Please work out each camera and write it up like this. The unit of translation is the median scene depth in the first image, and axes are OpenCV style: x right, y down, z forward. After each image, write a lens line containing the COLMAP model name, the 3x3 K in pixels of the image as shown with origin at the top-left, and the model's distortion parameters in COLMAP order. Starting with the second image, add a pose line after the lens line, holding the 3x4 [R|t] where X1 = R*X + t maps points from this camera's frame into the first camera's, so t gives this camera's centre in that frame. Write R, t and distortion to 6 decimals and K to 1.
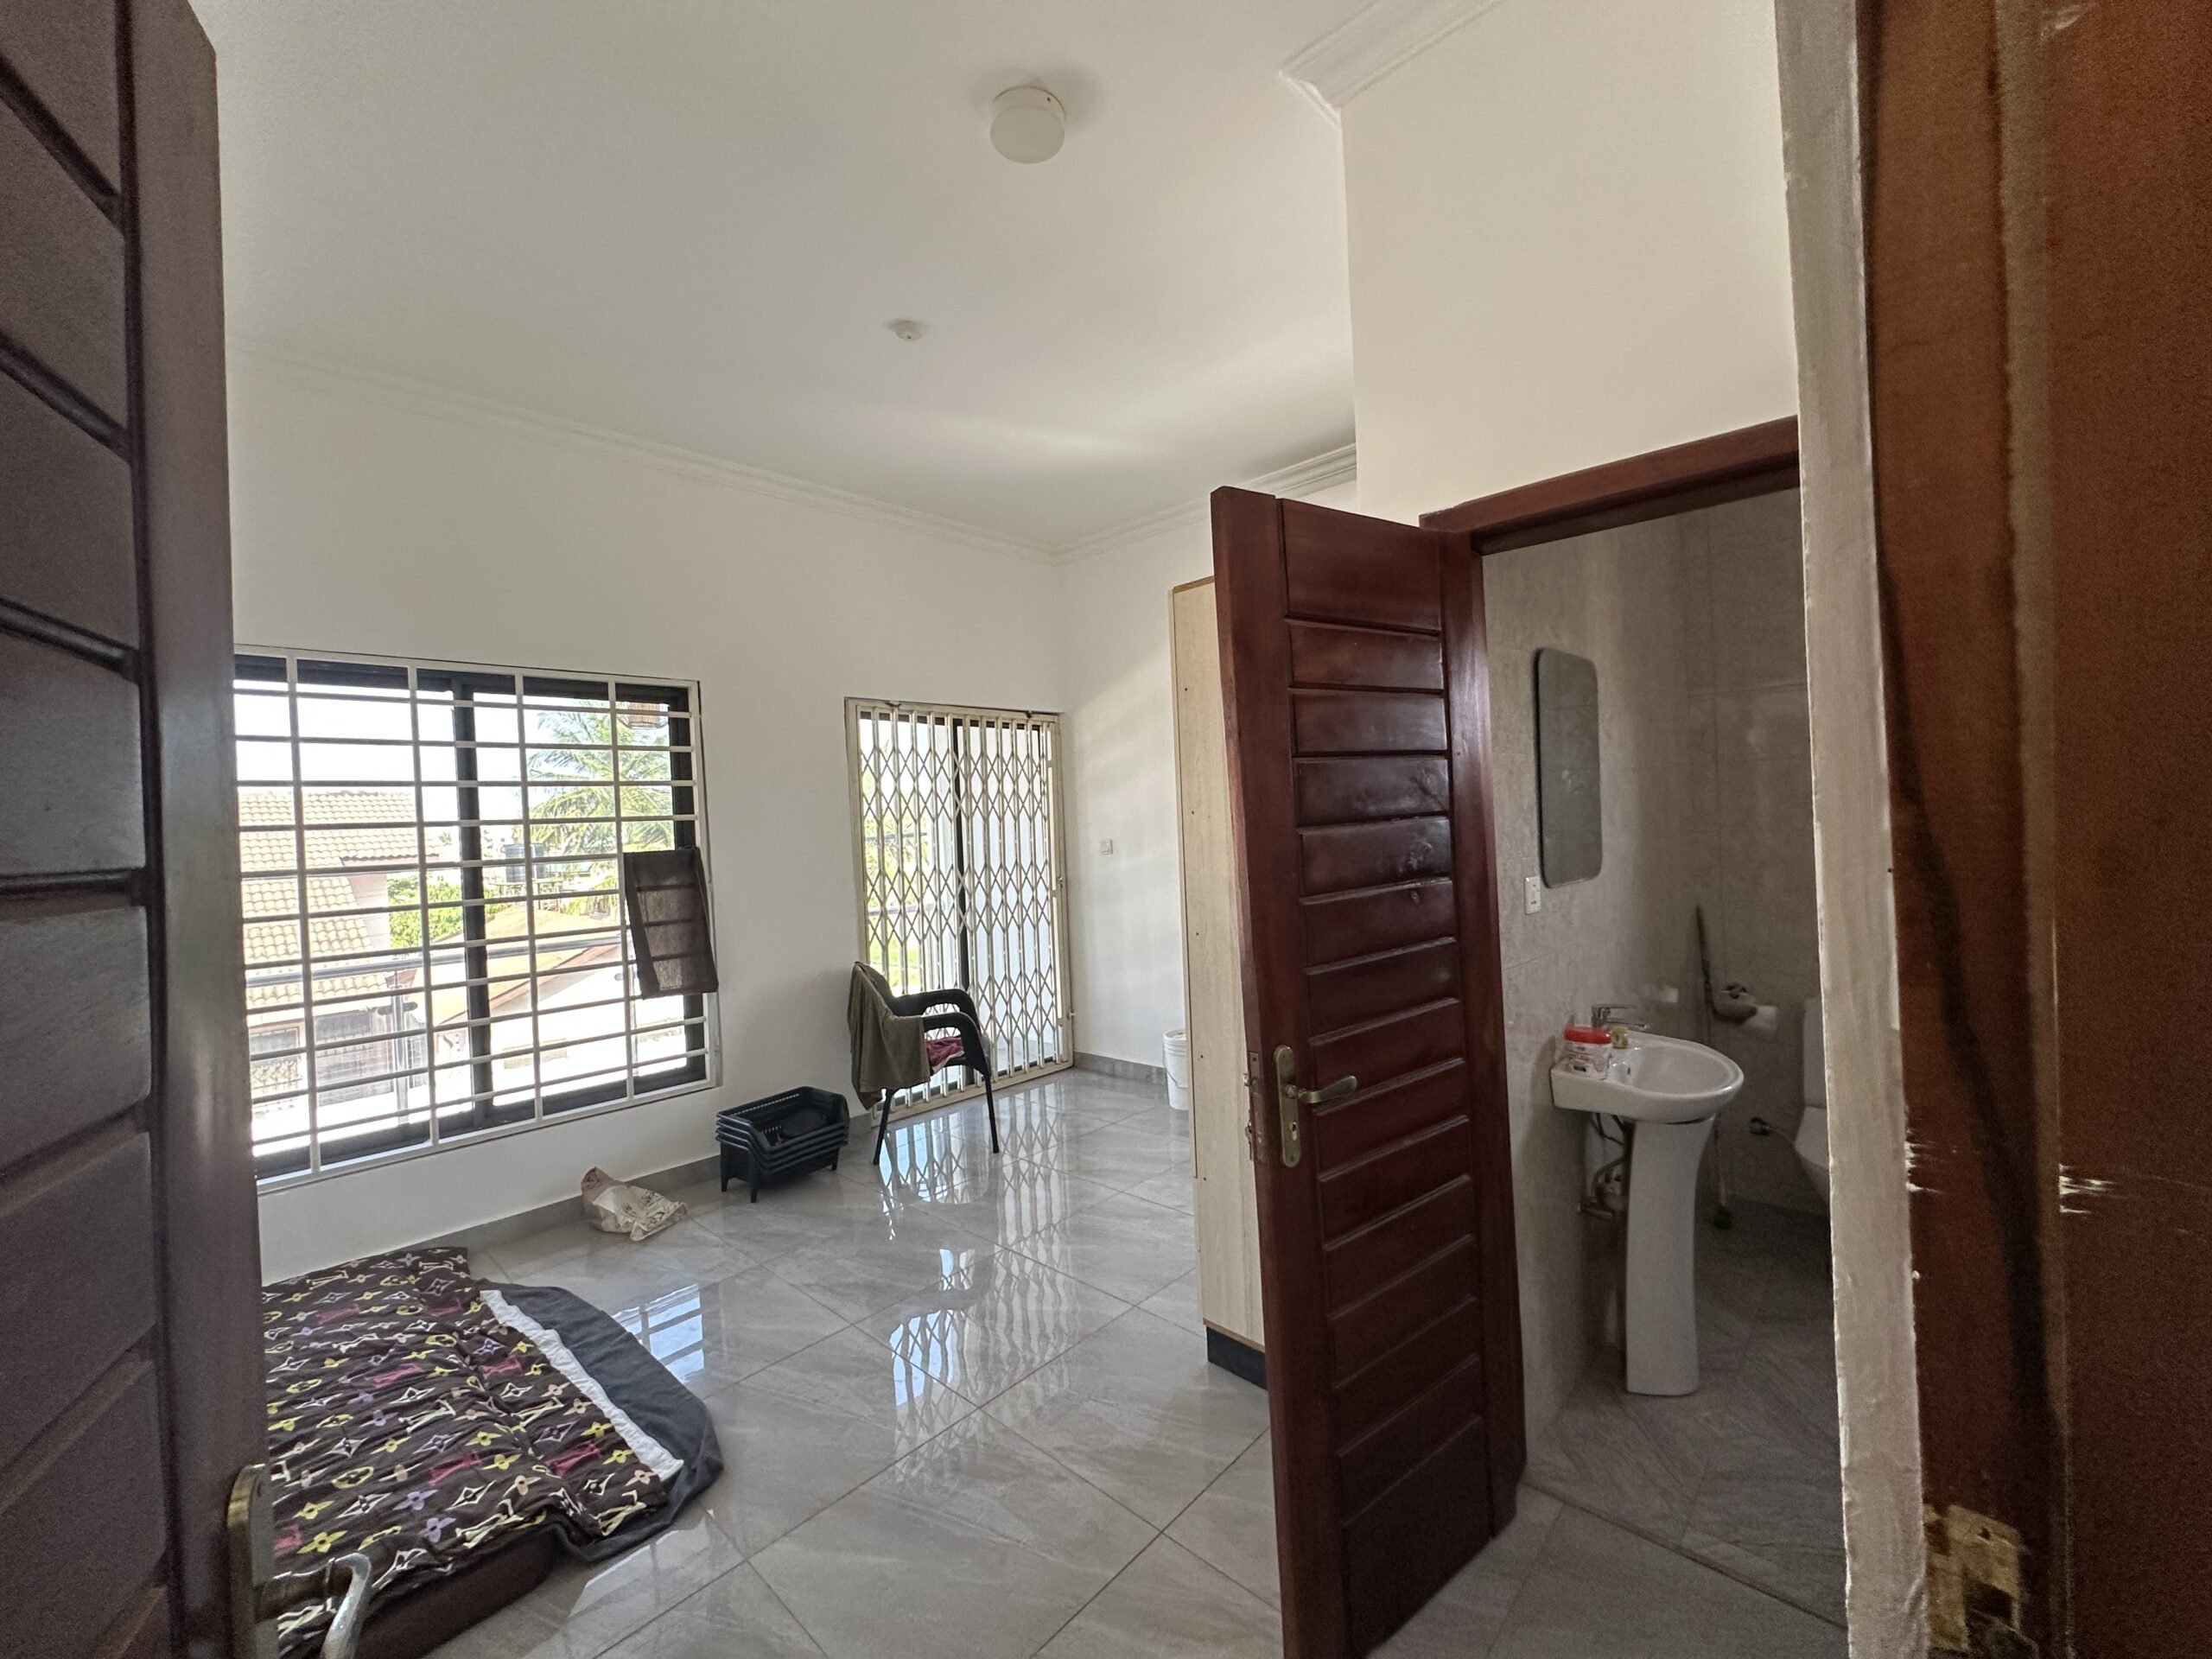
lens RADIAL K [[886.4, 0, 1105.3], [0, 886.4, 828.3], [0, 0, 1]] dist [-0.001962, 0.000820]
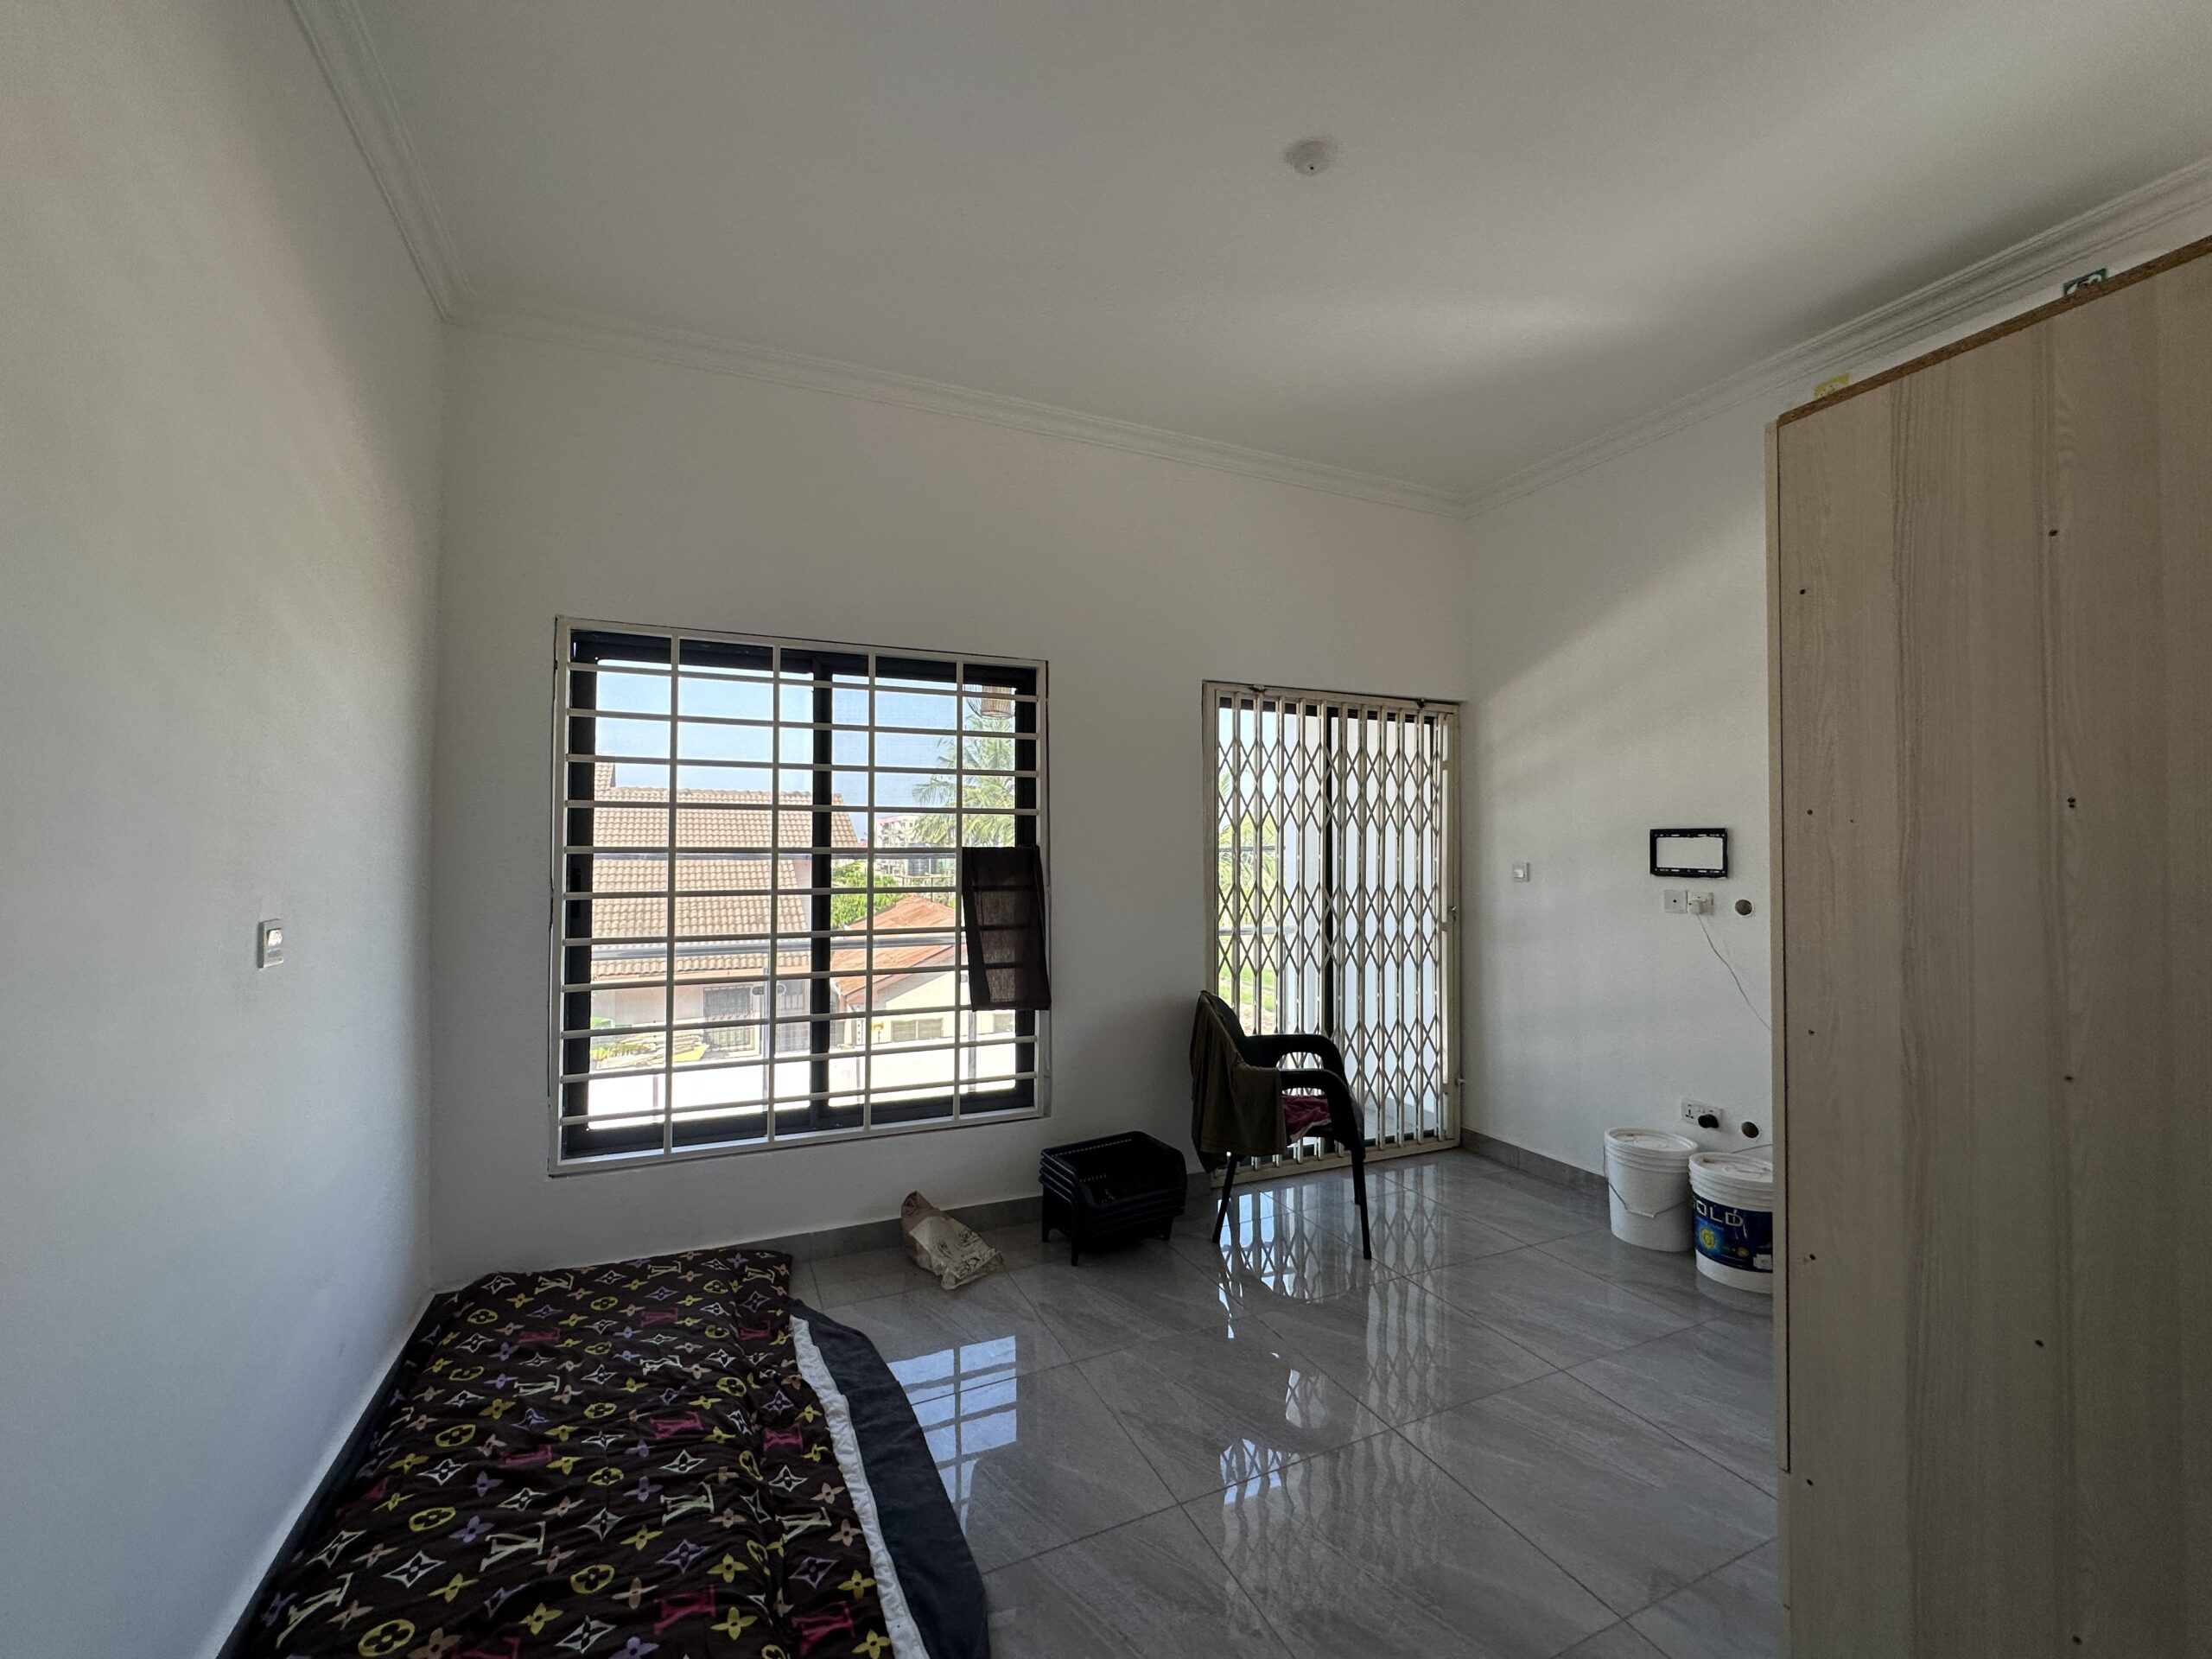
lens RADIAL K [[886.4, 0, 1105.3], [0, 886.4, 828.3], [0, 0, 1]] dist [-0.001962, 0.000820]
pose [[0.926074, 0.037553, -0.375470, -0.065787], [-0.045395, 0.998896, -0.012057, 0.012467], [0.374603, 0.028210, 0.926756, 0.210117]]
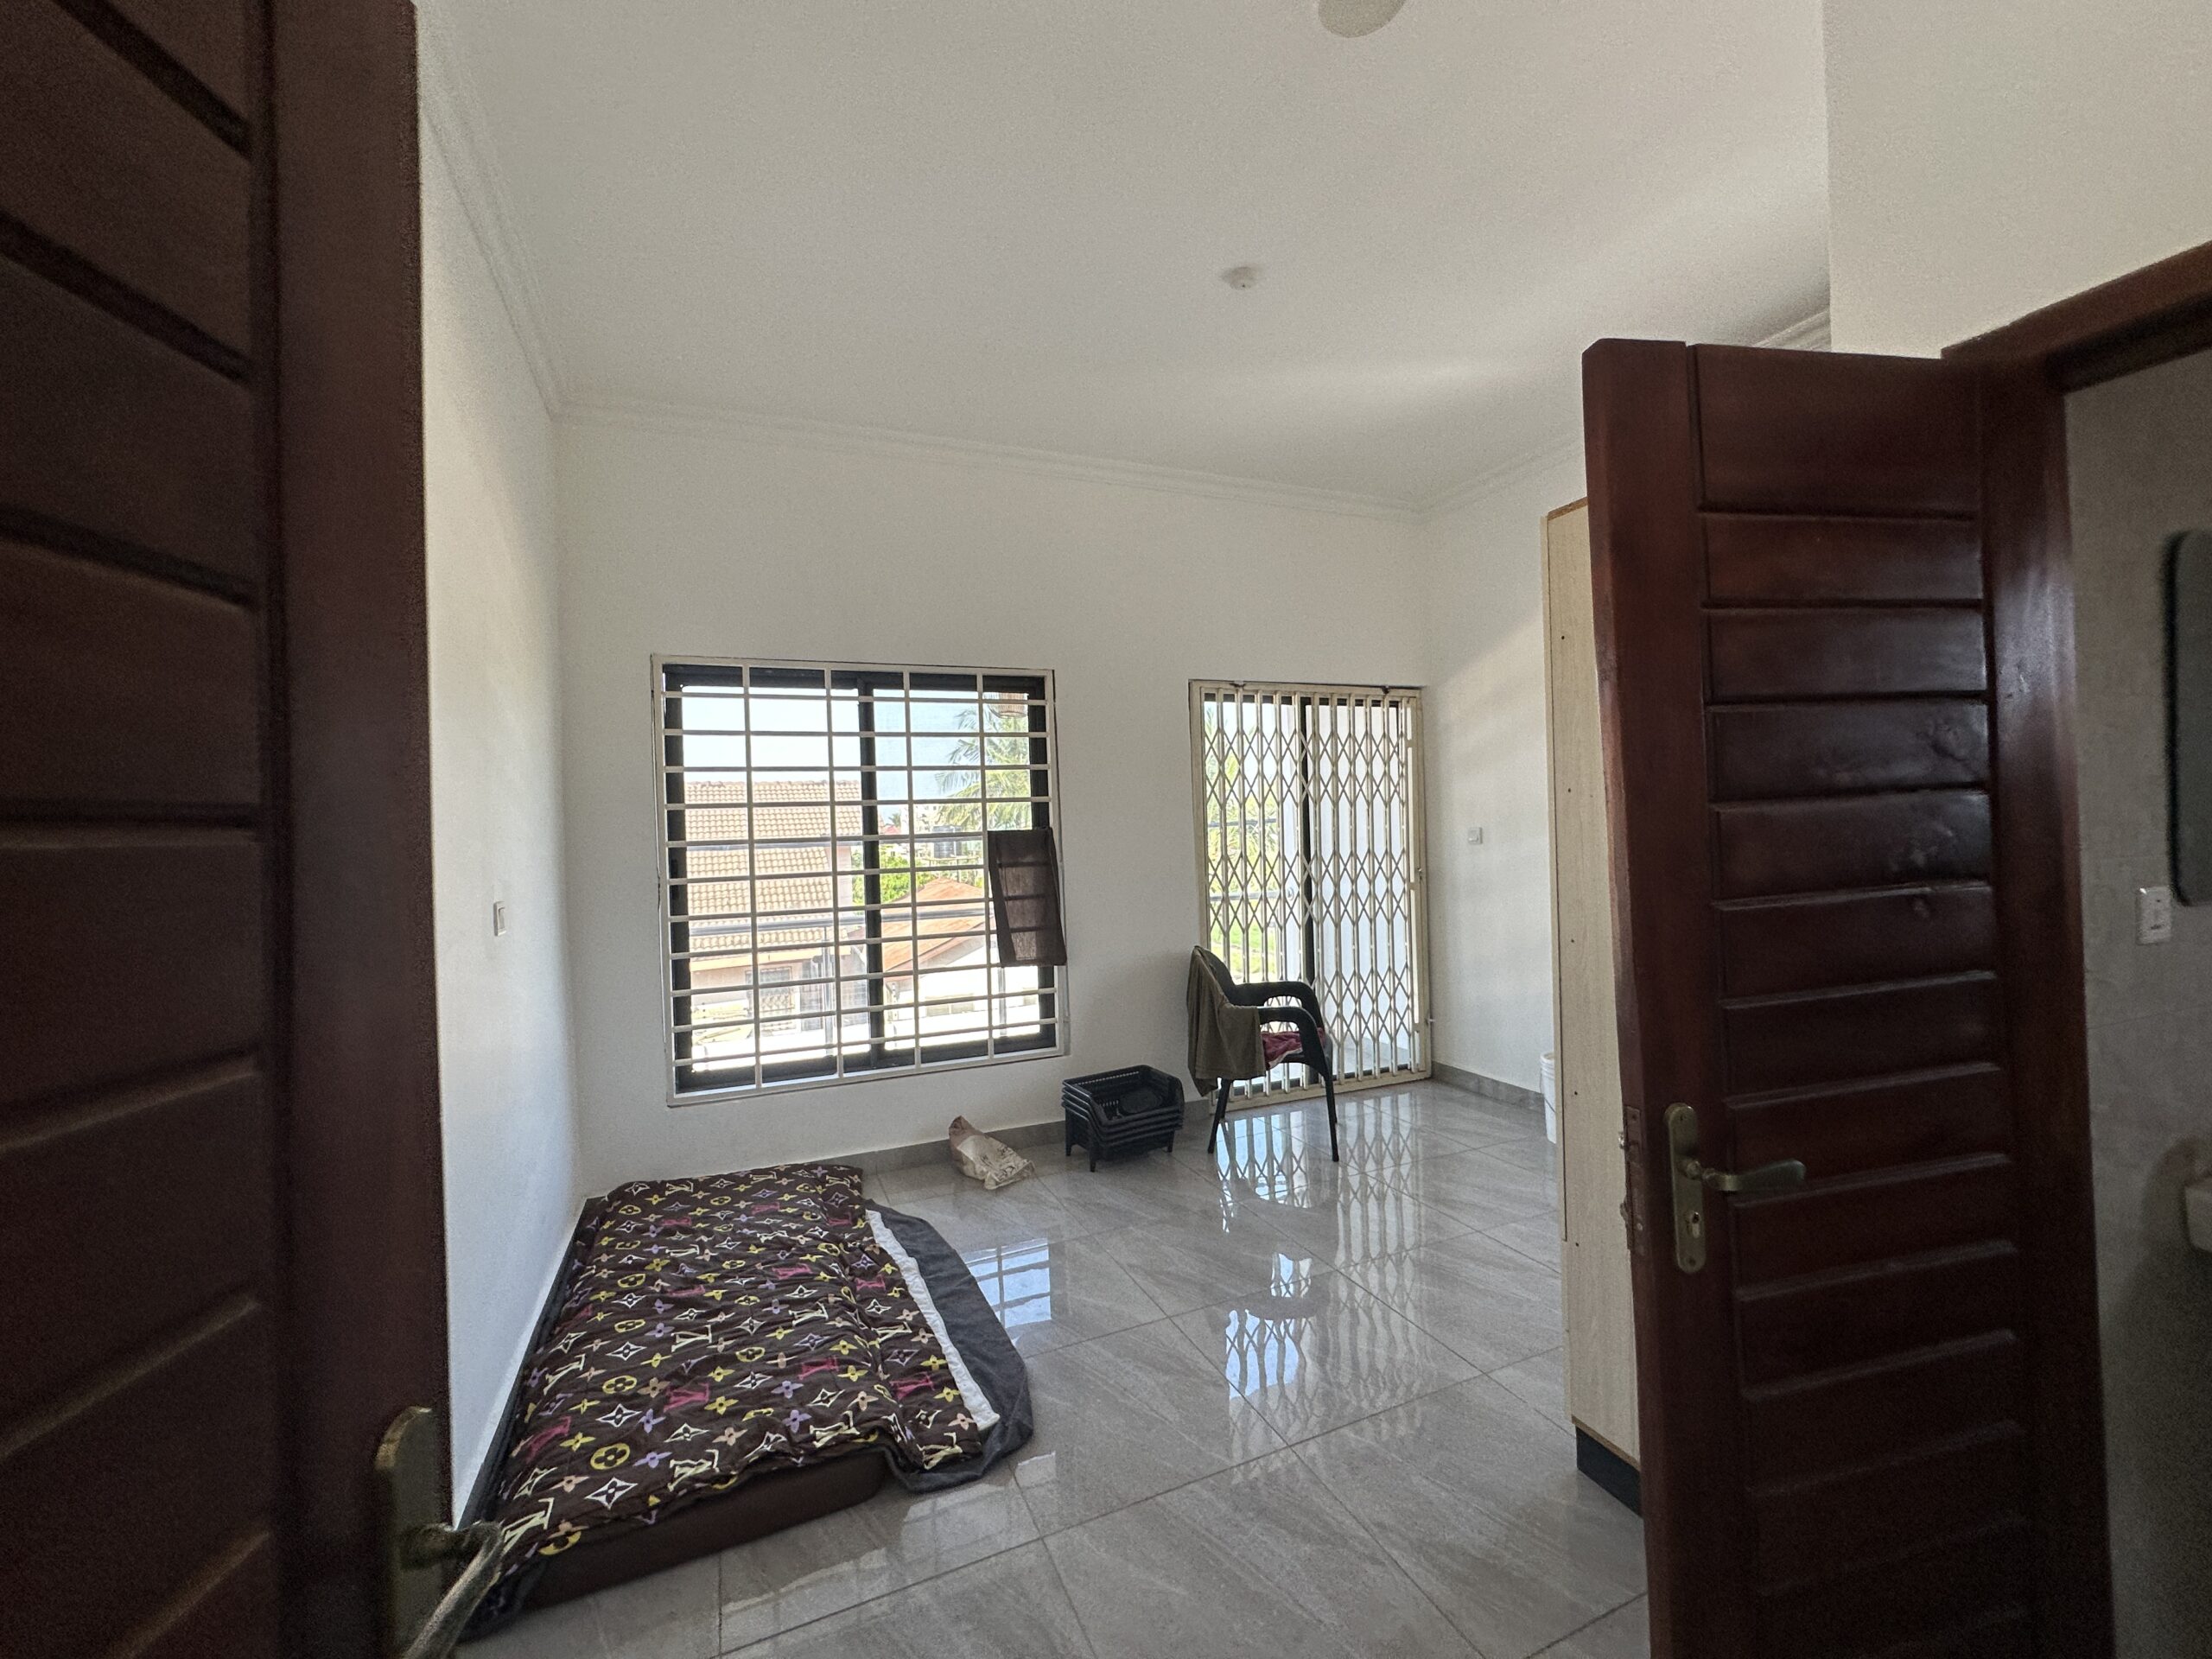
lens RADIAL K [[886.4, 0, 1105.3], [0, 886.4, 828.3], [0, 0, 1]] dist [-0.001962, 0.000820]
pose [[0.917208, 0.016080, -0.398083, 0.021614], [-0.011020, 0.999827, 0.014995, 0.006219], [0.398255, -0.009366, 0.917227, 0.060806]]
